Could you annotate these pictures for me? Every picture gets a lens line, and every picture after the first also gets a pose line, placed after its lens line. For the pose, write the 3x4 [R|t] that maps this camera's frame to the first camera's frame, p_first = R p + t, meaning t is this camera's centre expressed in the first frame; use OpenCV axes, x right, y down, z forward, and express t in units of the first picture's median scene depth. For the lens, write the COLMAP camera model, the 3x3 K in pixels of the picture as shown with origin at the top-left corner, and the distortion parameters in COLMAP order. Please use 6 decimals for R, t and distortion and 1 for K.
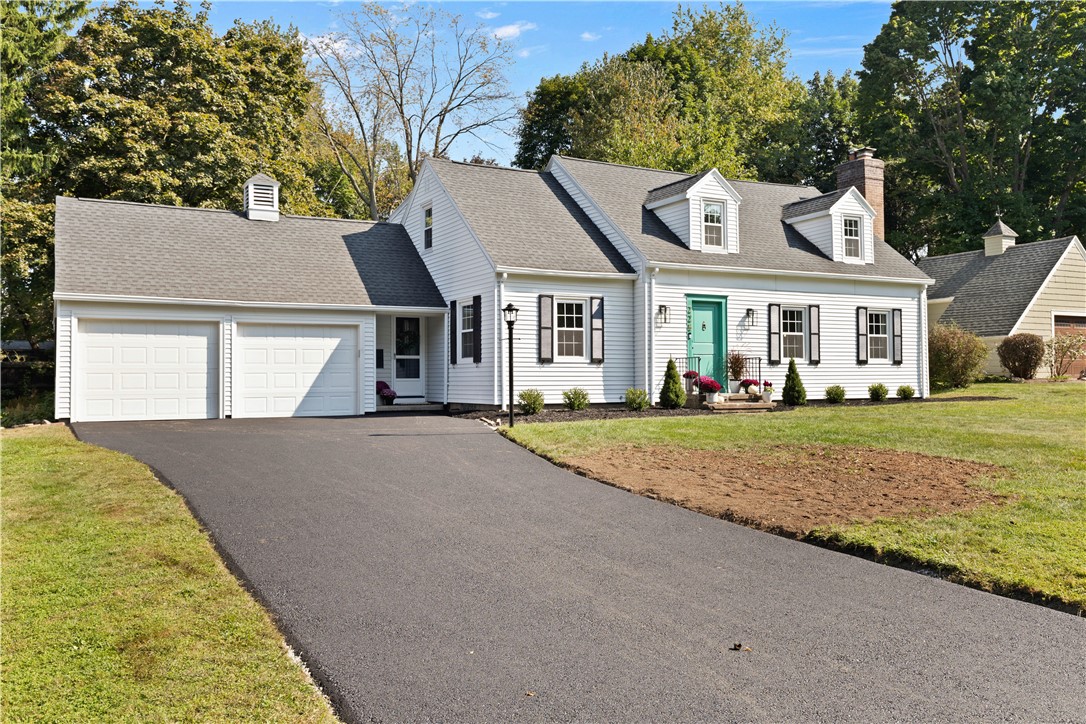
lens RADIAL K [[910.2, 0, 543.7], [0, 910.2, 363.8], [0, 0, 1]] dist [-0.005443, -0.000418]
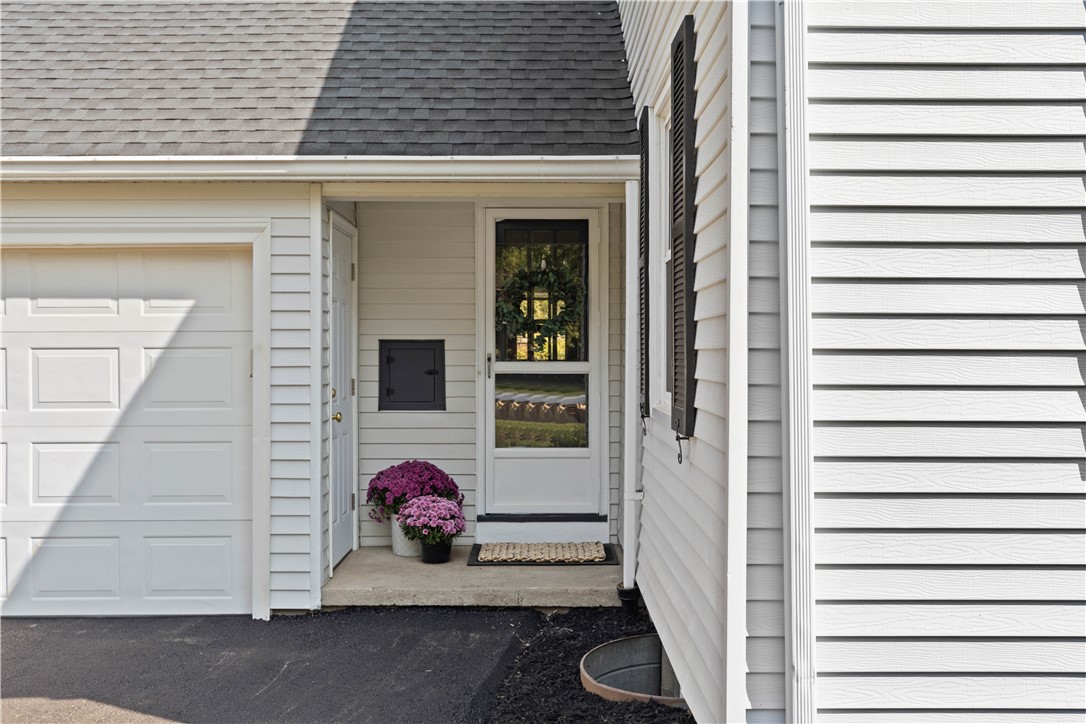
lens RADIAL K [[1100.2, 0, 542.7], [0, 1100.2, 359.7], [0, 0, 1]] dist [0.003958, 0.000000]
pose [[0.882324, 0.007221, -0.470586, 0.000305], [0.006315, 0.999611, 0.027179, -0.019672], [0.470599, -0.026953, 0.881935, 0.777623]]
